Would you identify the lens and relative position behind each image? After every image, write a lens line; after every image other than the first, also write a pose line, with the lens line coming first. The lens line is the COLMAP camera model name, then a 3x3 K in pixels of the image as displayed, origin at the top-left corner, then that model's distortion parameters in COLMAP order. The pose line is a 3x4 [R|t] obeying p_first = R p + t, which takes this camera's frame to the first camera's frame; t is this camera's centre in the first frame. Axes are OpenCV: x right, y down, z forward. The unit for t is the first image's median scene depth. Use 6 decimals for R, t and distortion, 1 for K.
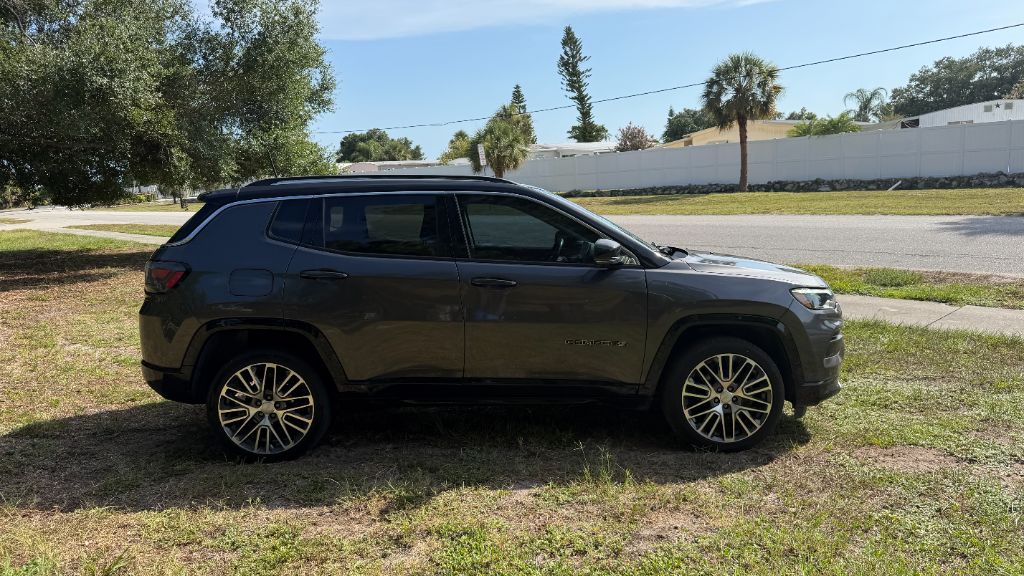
lens RADIAL K [[765.9, 0, 511.0], [0, 765.9, 288.8], [0, 0, 1]] dist [0.010222, -0.043226]
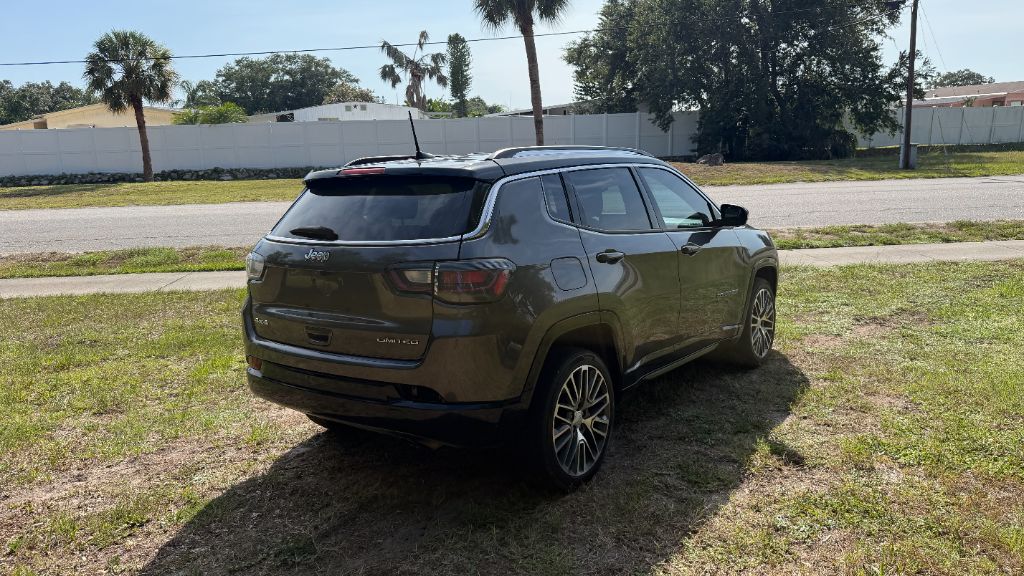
lens RADIAL K [[765.9, 0, 511.0], [0, 765.9, 288.8], [0, 0, 1]] dist [0.010222, -0.043226]
pose [[0.595191, -0.117125, 0.795003, -0.186005], [0.109098, 0.991939, 0.064461, -0.009293], [-0.796144, 0.048367, 0.603171, 0.098524]]
